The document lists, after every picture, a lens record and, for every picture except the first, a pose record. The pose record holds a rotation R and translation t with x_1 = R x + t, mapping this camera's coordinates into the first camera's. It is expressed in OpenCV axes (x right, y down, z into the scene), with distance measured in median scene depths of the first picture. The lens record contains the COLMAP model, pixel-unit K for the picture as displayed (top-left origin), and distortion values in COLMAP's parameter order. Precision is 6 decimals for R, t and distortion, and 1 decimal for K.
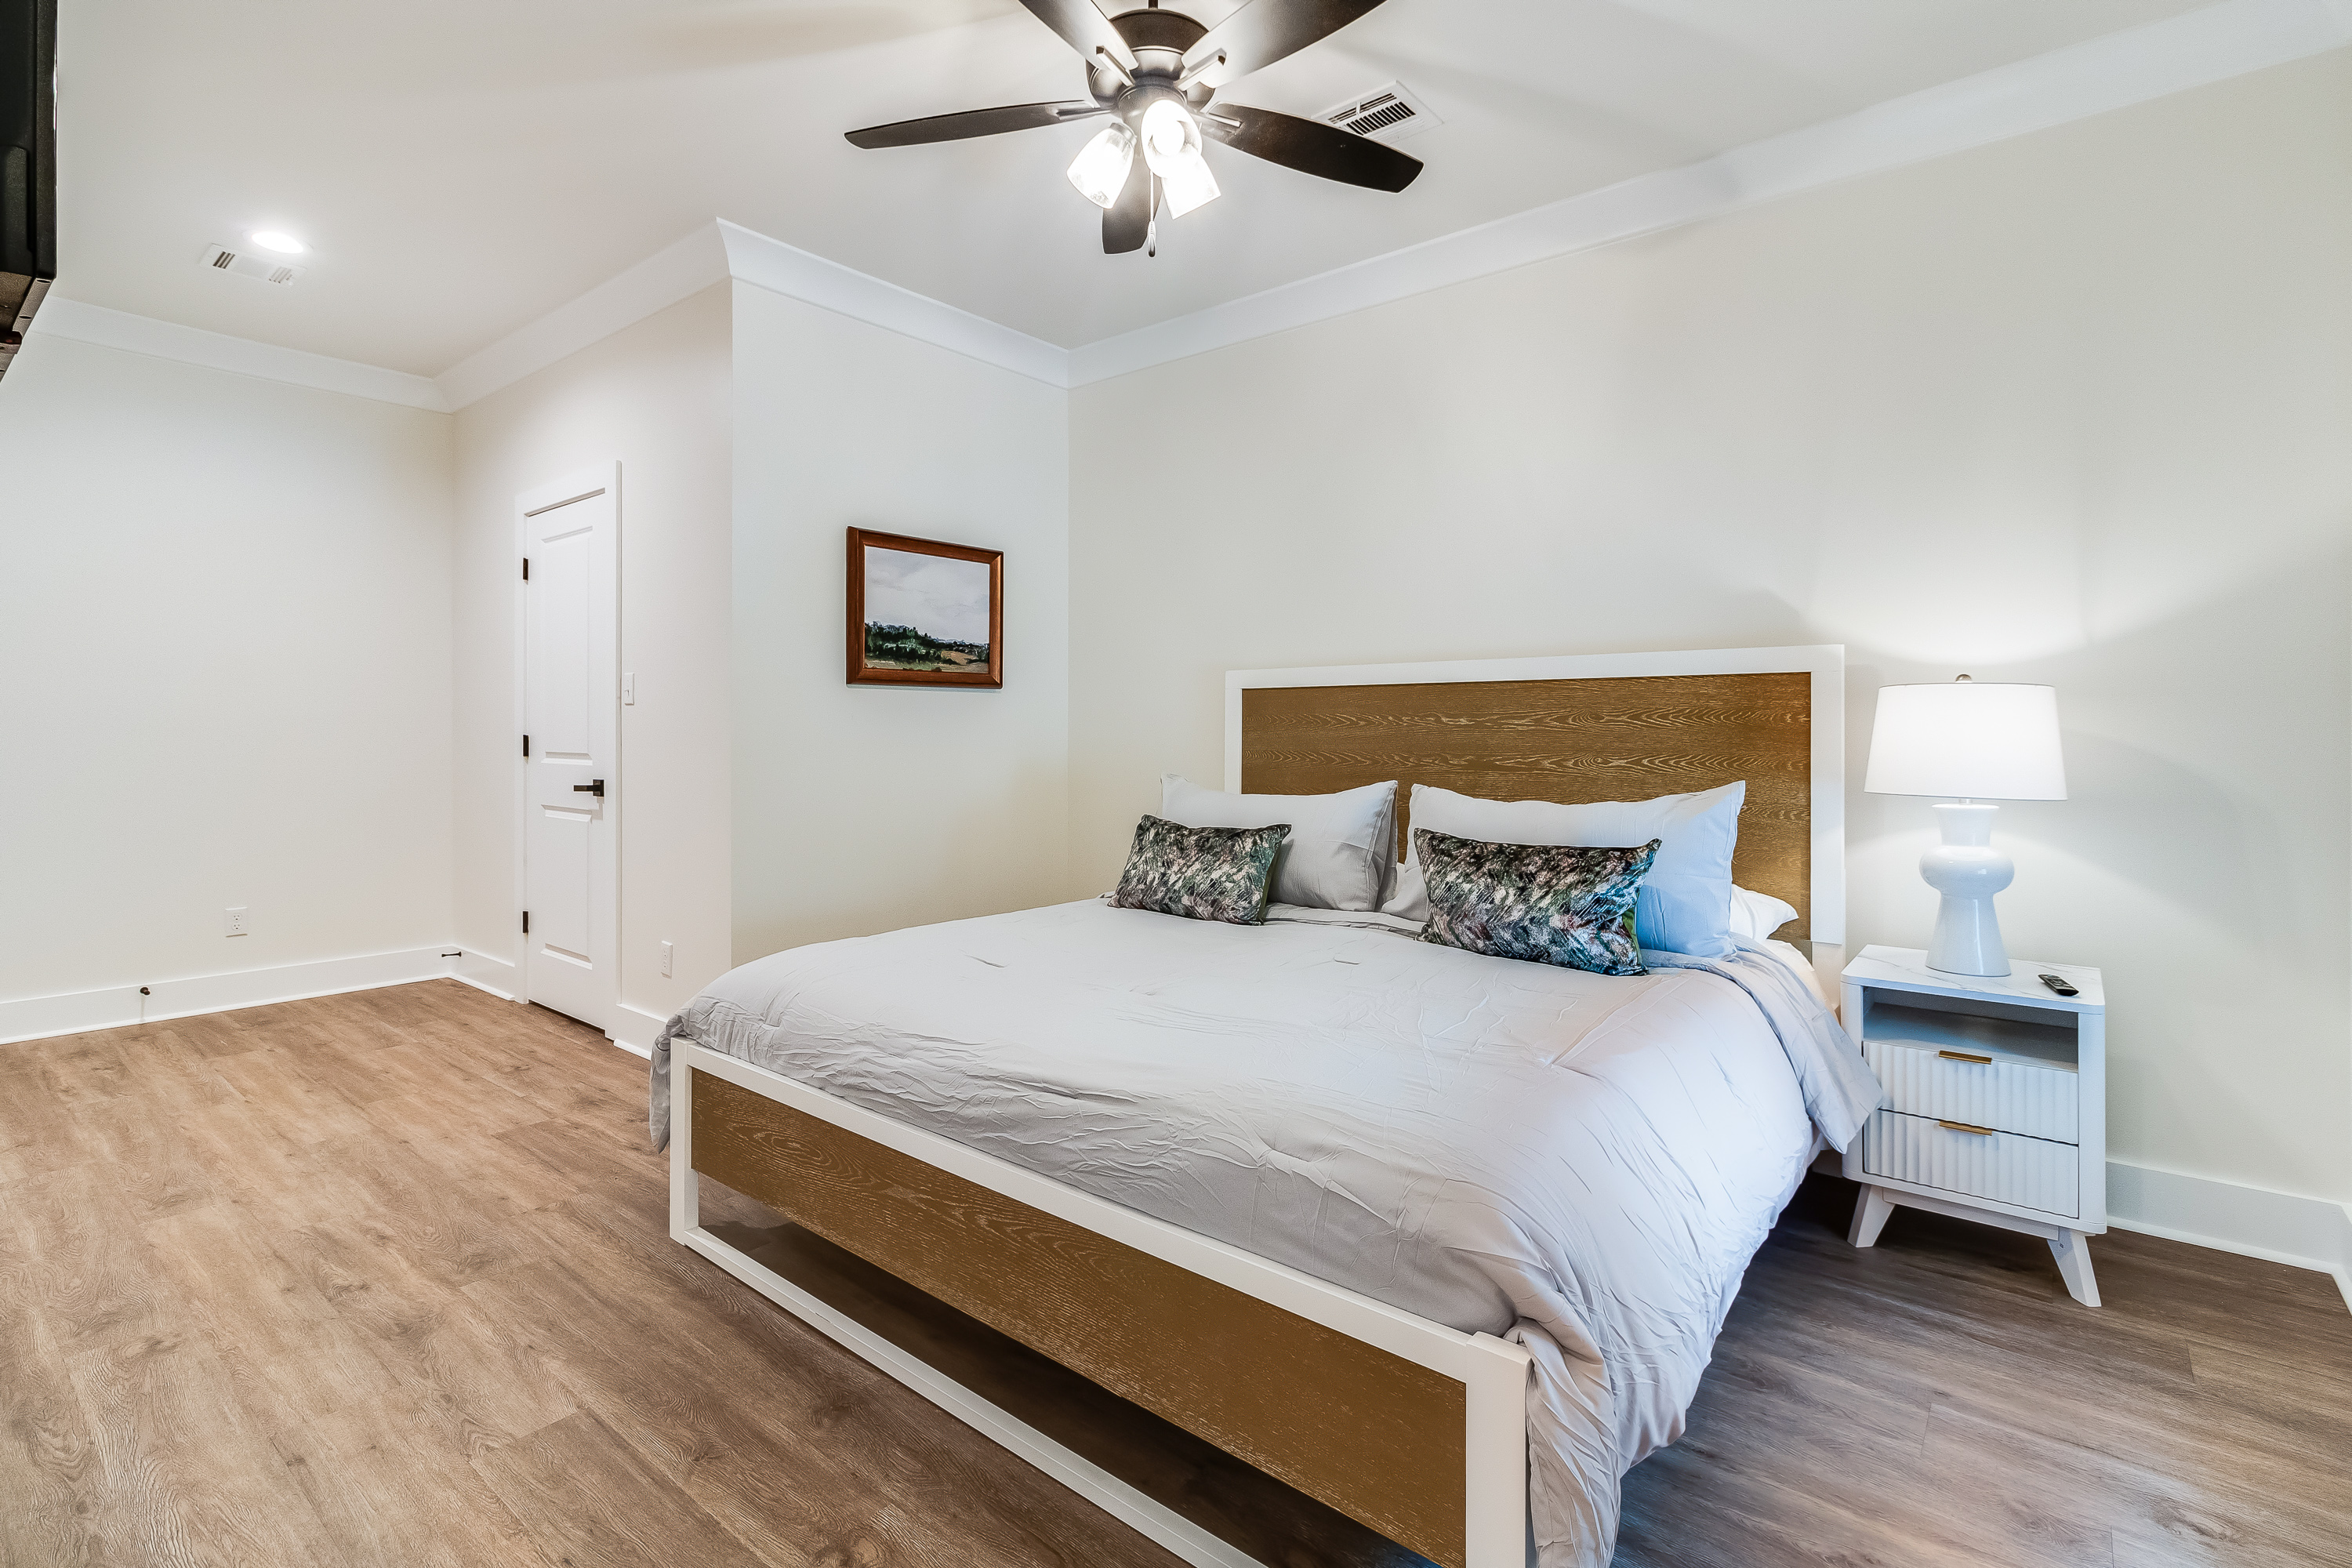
lens RADIAL K [[1079.2, 0, 1174.7], [0, 1079.2, 739.6], [0, 0, 1]] dist [-0.000645, 0.000301]
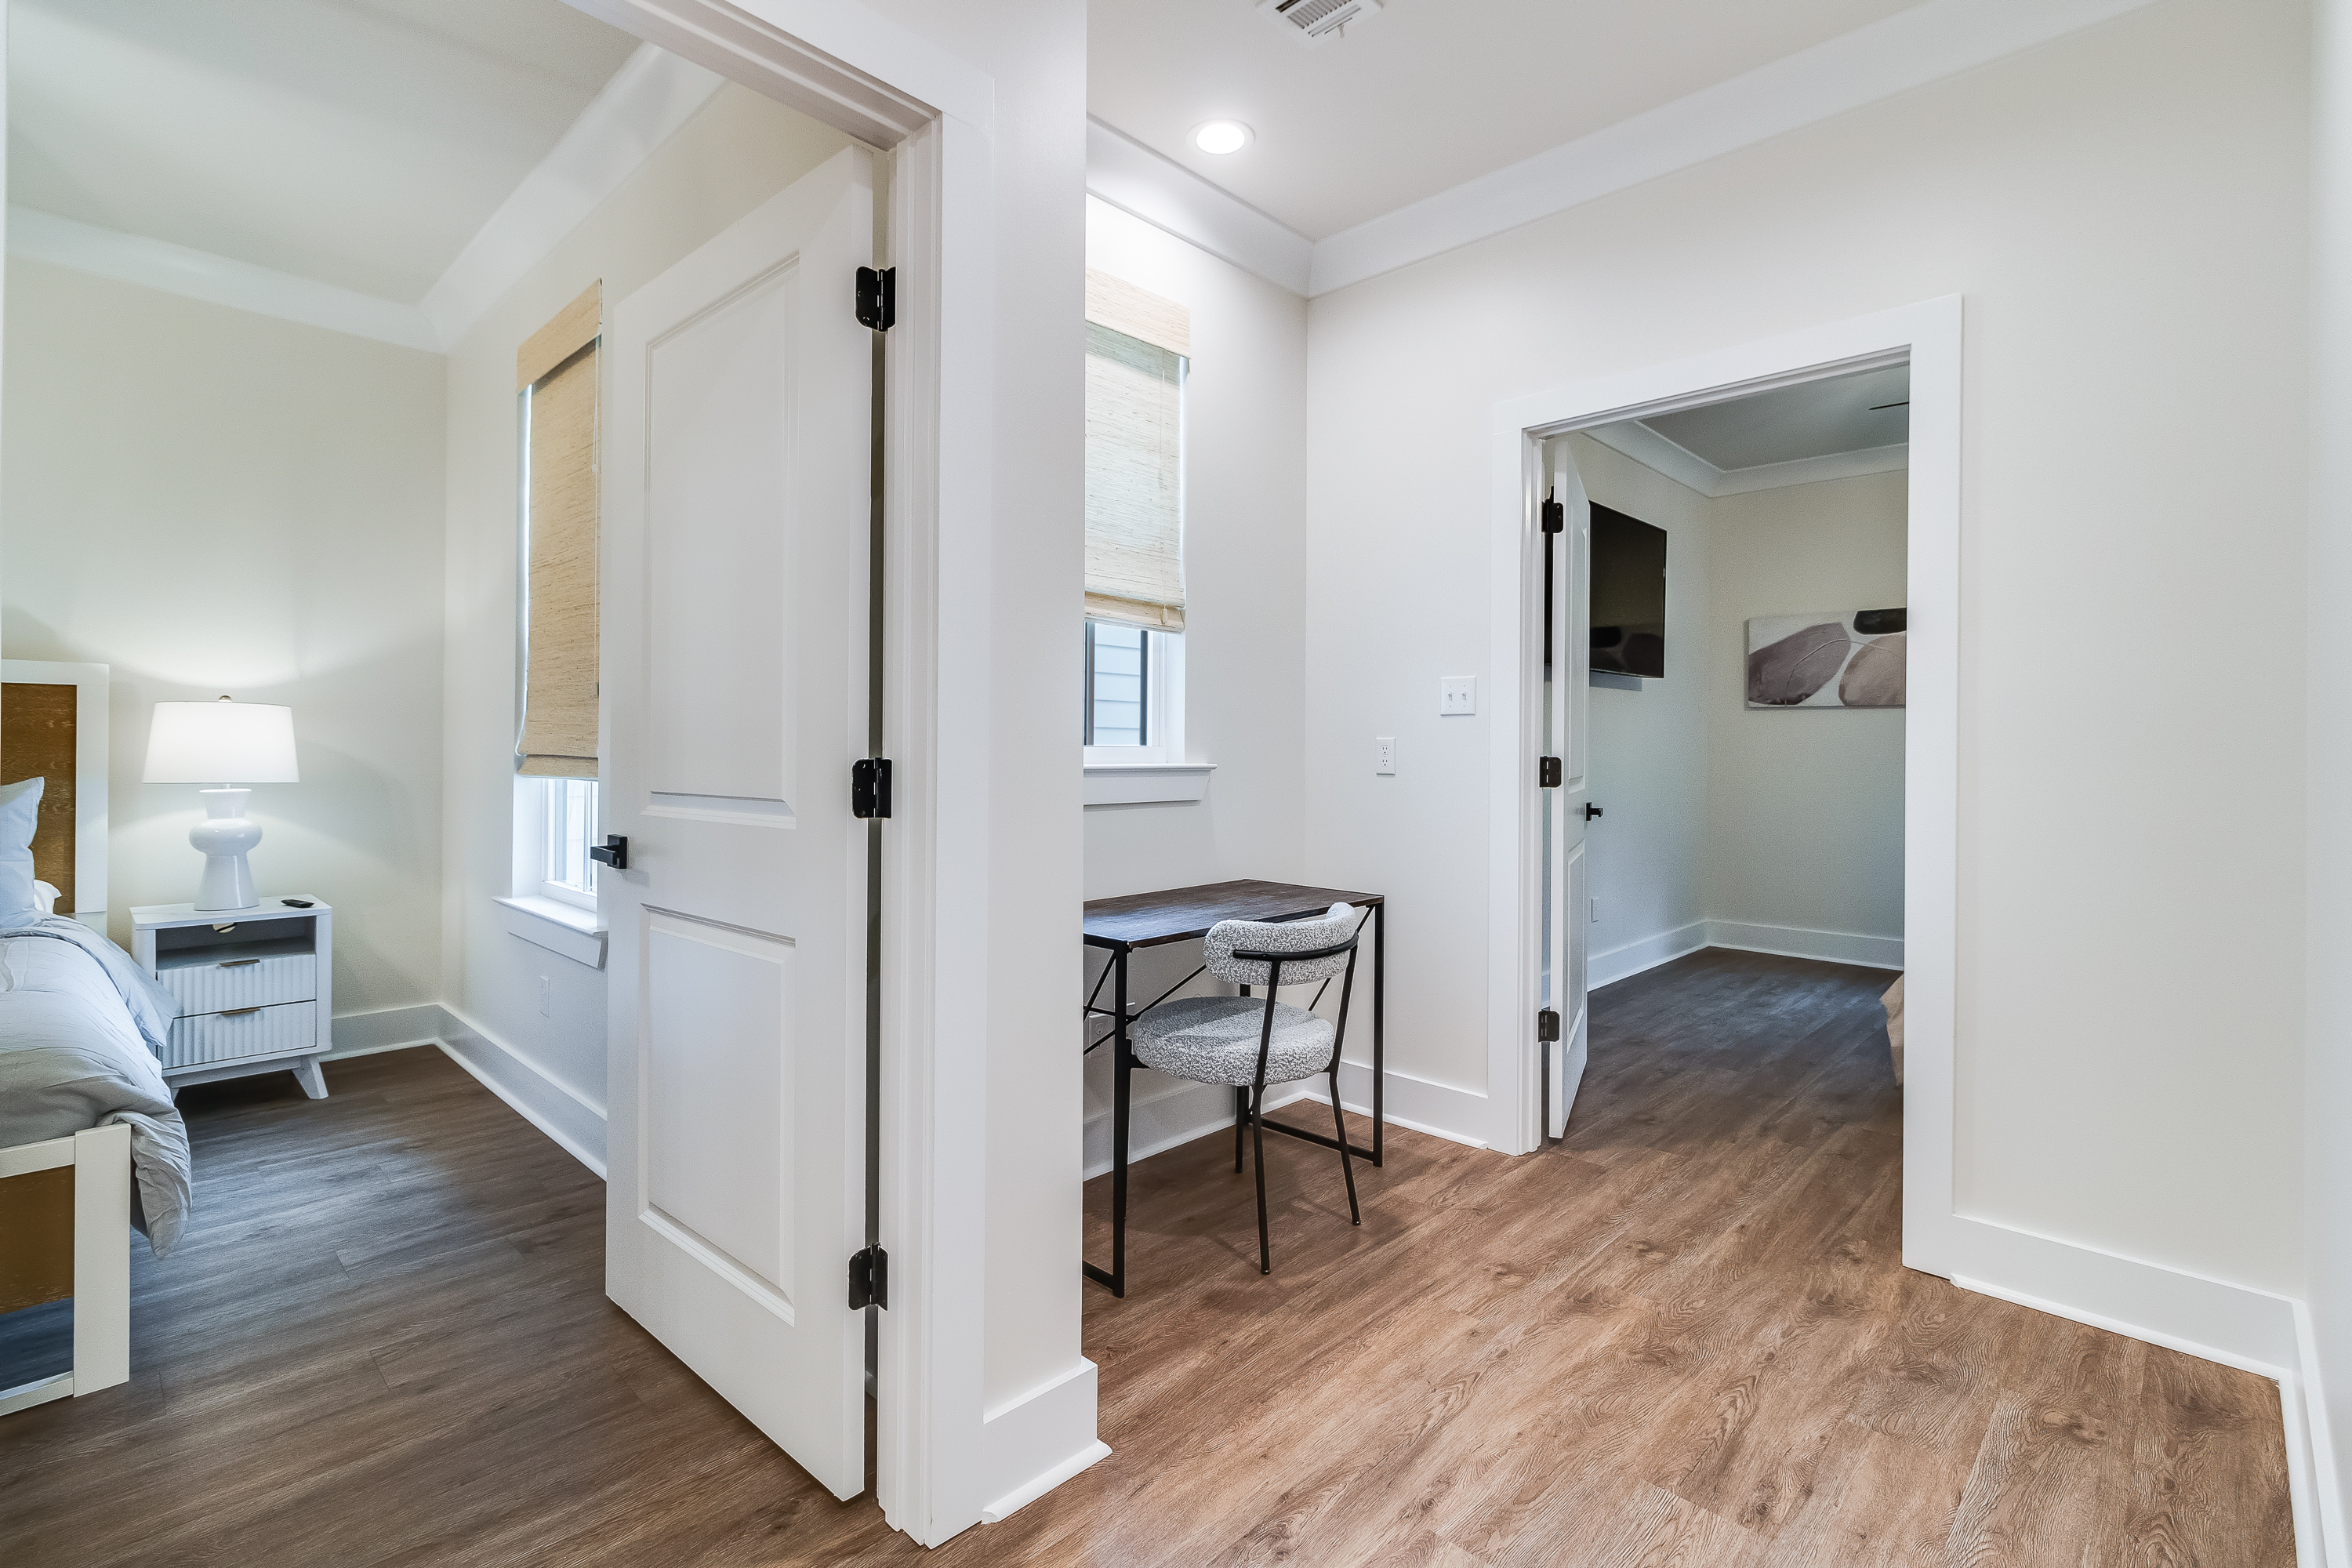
lens RADIAL K [[1079.2, 0, 1174.7], [0, 1079.2, 739.6], [0, 0, 1]] dist [-0.000645, 0.000301]
pose [[0.081140, 0.000505, 0.996703, -0.563766], [-0.000910, 0.999999, -0.000433, -0.004000], [-0.996702, -0.000872, 0.081141, -0.338548]]
